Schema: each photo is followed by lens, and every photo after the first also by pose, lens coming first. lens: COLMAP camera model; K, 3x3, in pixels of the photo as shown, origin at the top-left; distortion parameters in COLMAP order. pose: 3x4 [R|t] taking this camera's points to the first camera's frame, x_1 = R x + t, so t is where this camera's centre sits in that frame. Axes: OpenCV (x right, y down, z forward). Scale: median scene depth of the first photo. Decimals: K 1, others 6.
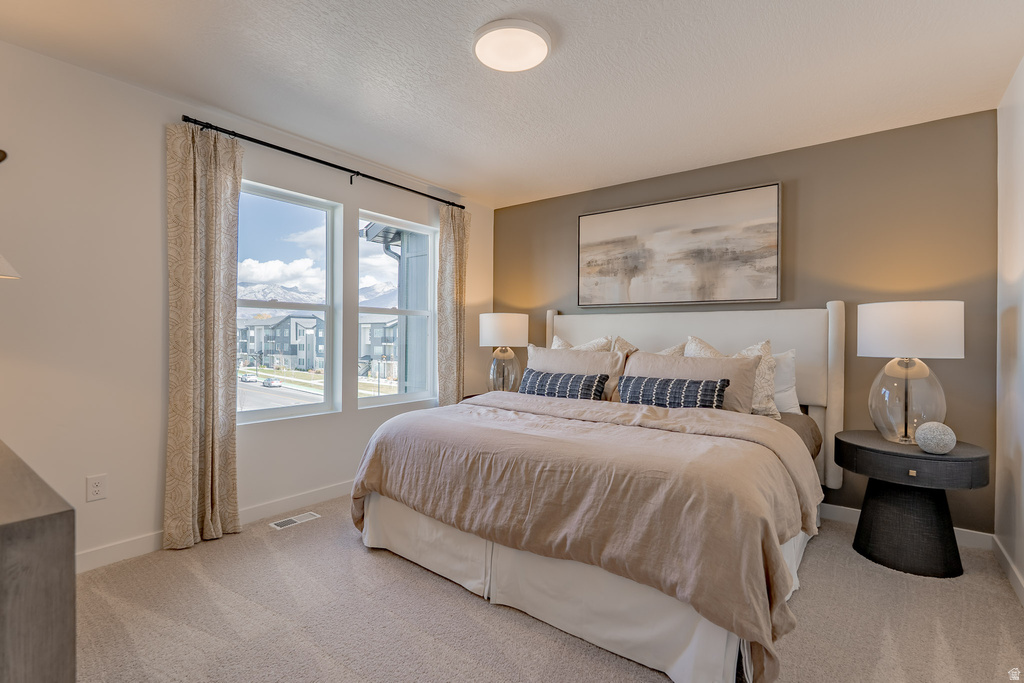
lens RADIAL K [[477.8, 0, 509.0], [0, 477.8, 337.9], [0, 0, 1]] dist [0.001913, 0.000256]
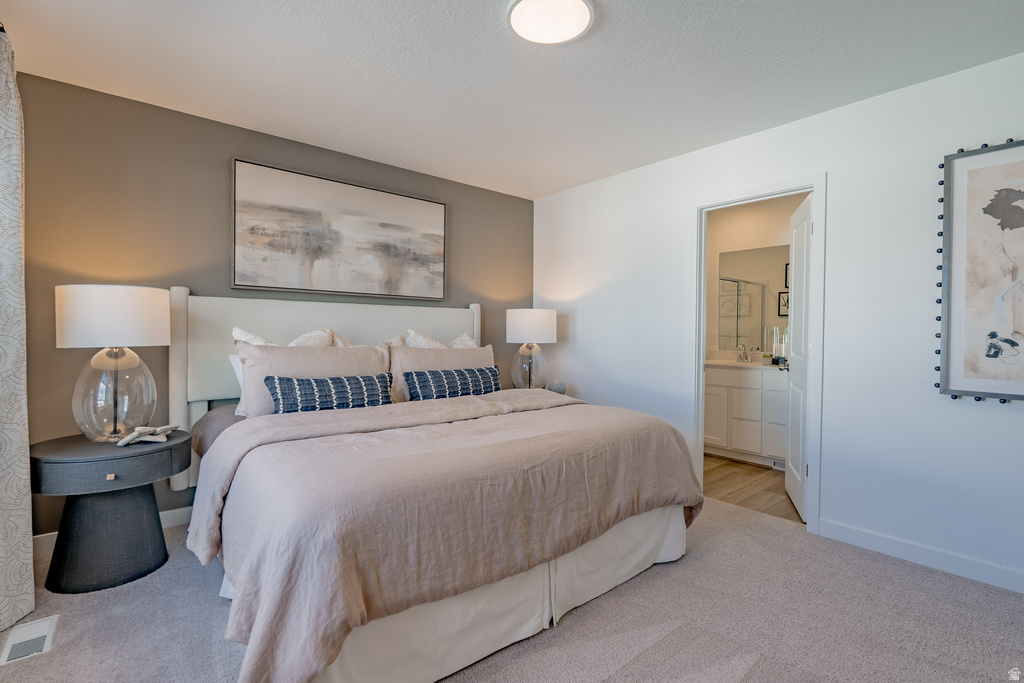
lens RADIAL K [[477.8, 0, 509.0], [0, 477.8, 337.9], [0, 0, 1]] dist [0.001913, 0.000256]
pose [[0.214898, -0.018803, 0.976455, -0.547082], [-0.003959, 0.999790, 0.020123, -0.005983], [-0.976628, -0.008190, 0.214779, 0.525433]]
